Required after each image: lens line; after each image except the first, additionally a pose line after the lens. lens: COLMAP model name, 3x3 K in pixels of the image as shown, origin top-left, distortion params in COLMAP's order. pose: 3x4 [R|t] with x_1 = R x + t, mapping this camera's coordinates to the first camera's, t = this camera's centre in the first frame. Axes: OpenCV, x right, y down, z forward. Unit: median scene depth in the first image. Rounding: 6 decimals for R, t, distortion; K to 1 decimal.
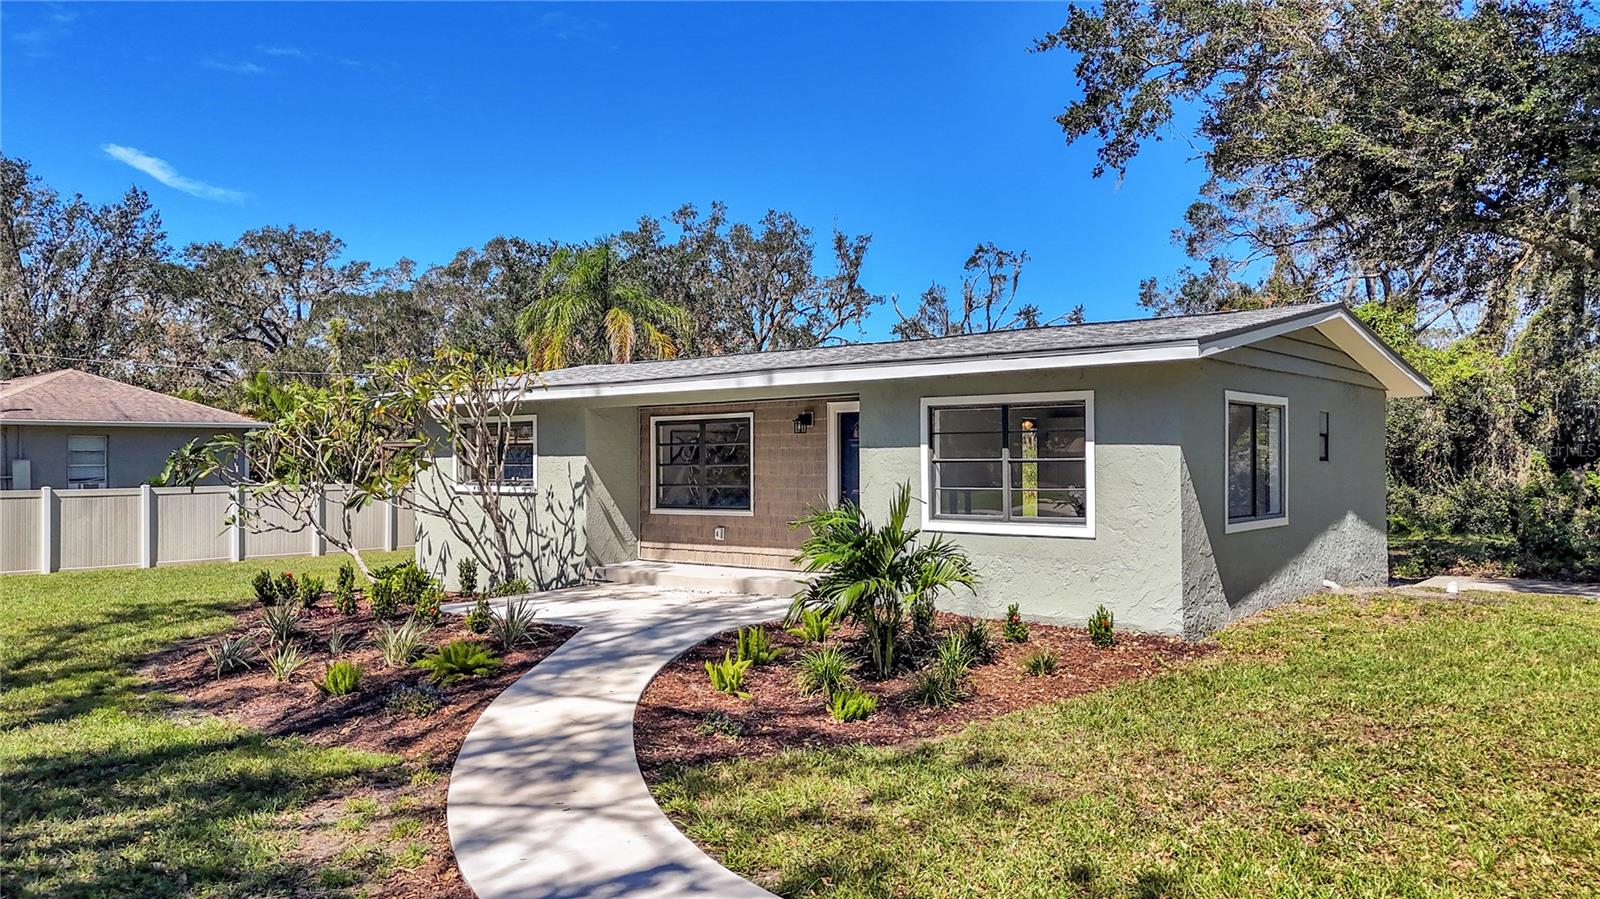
lens RADIAL K [[1157.5, 0, 800.0], [0, 1157.5, 449.5], [0, 0, 1]] dist [0.065775, -0.000278]
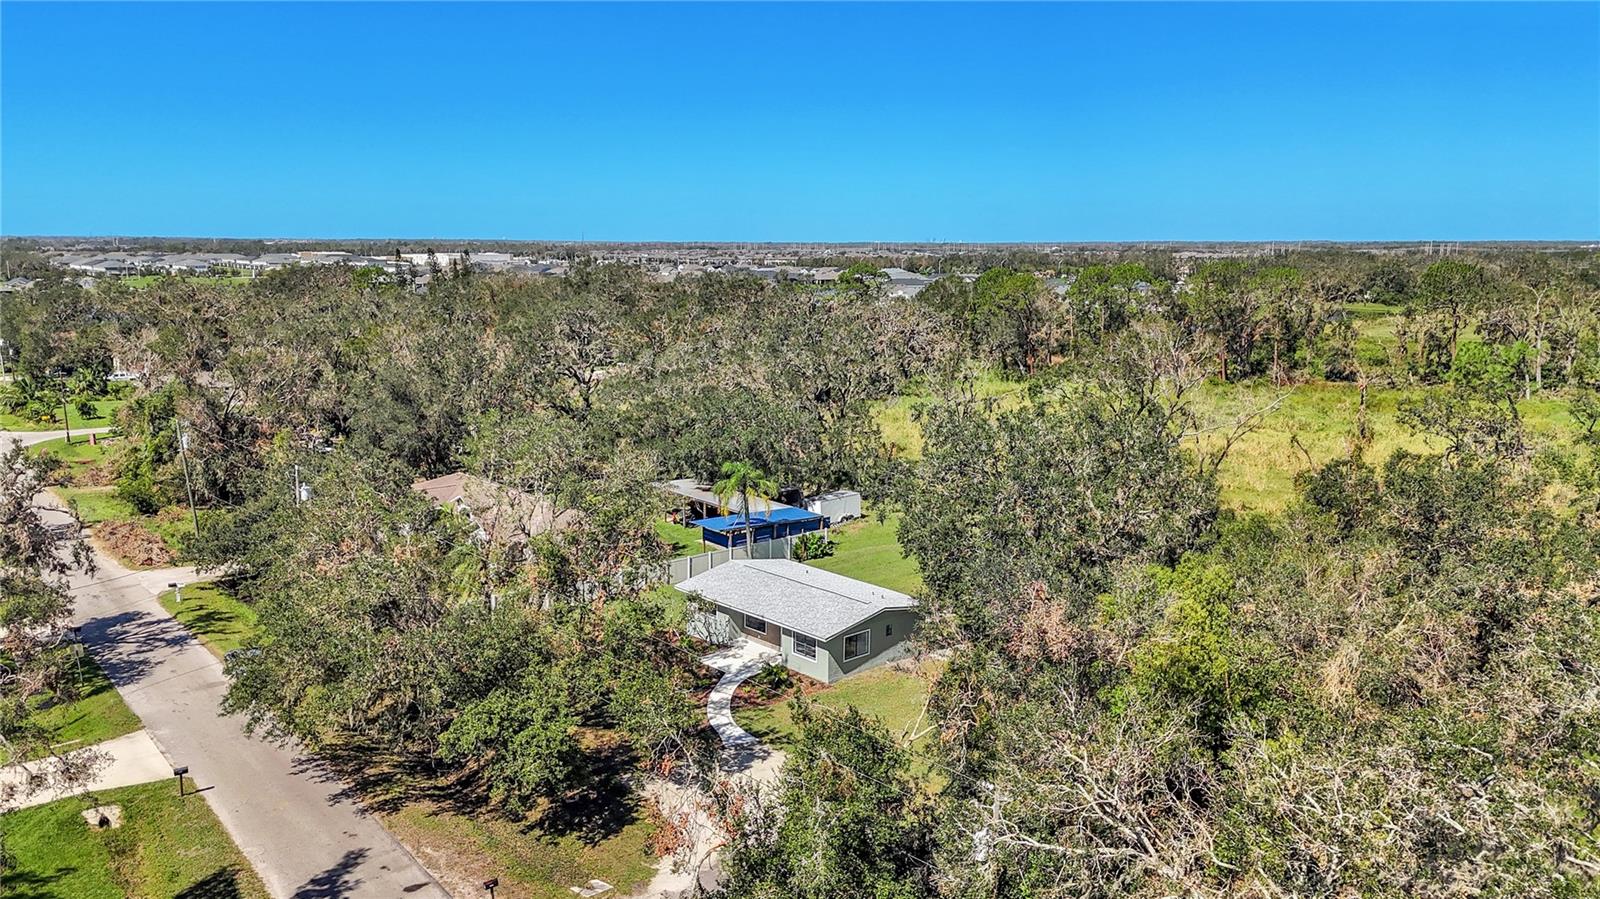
lens RADIAL K [[1157.5, 0, 800.0], [0, 1157.5, 449.5], [0, 0, 1]] dist [0.065775, -0.000278]
pose [[0.988493, 0.035141, -0.147129, 0.670545], [-0.008436, 0.983934, 0.178331, -1.344097], [0.151032, -0.175038, 0.972909, -2.950201]]
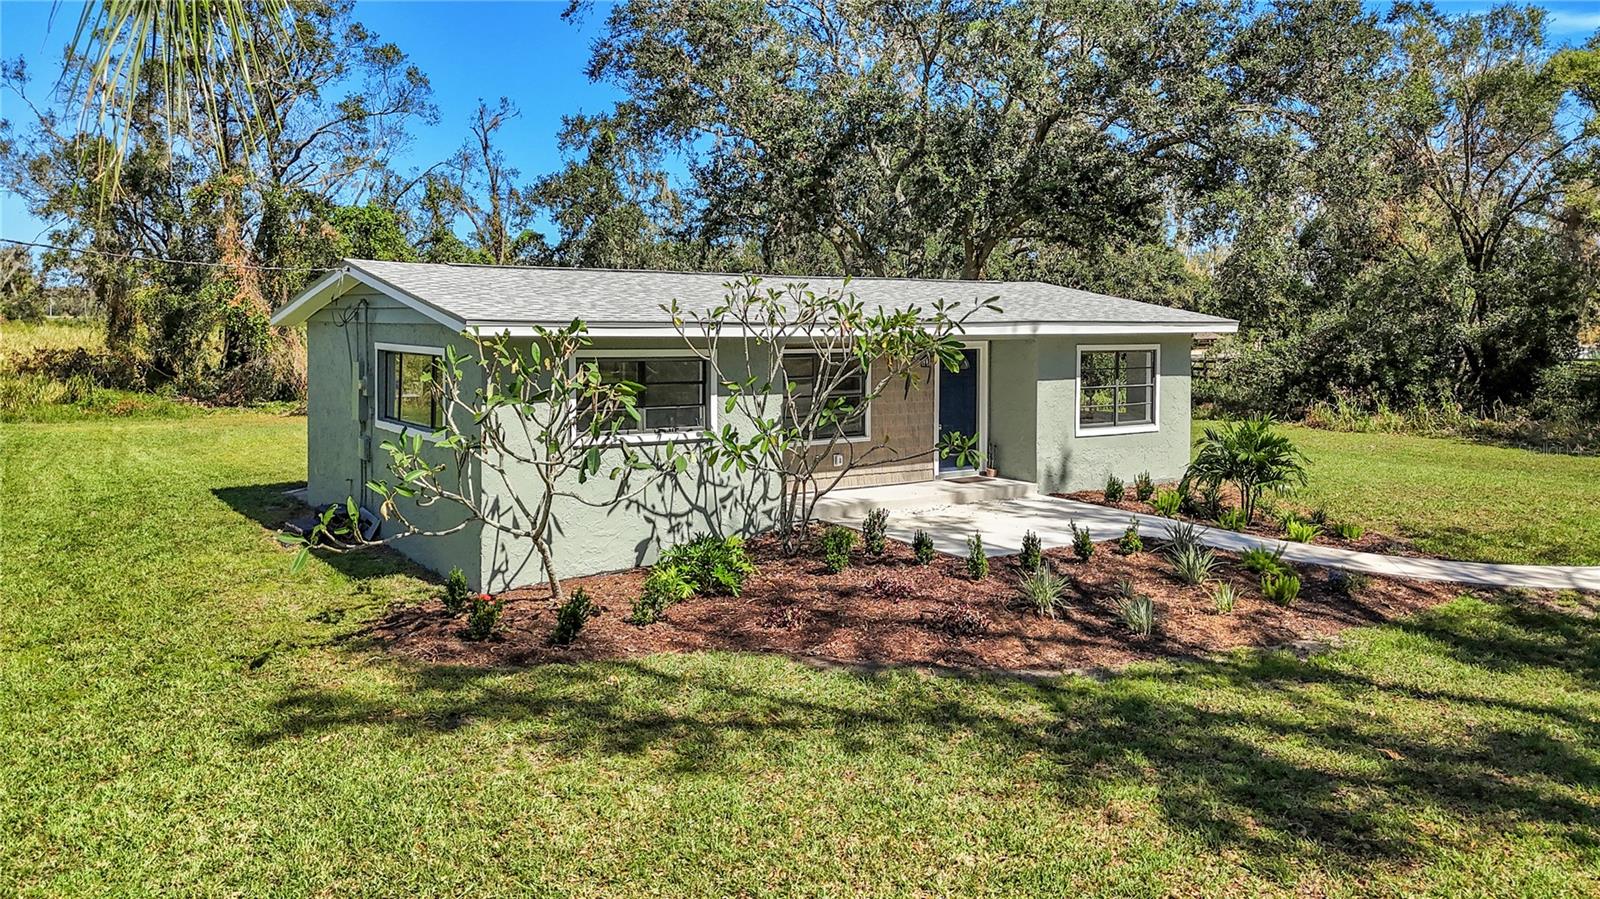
lens RADIAL K [[1157.5, 0, 800.0], [0, 1157.5, 449.5], [0, 0, 1]] dist [0.065775, -0.000278]
pose [[0.290844, -0.094514, 0.952091, -1.064783], [-0.016489, 0.994466, 0.103758, -0.046230], [-0.956628, -0.045876, 0.287676, 0.709436]]
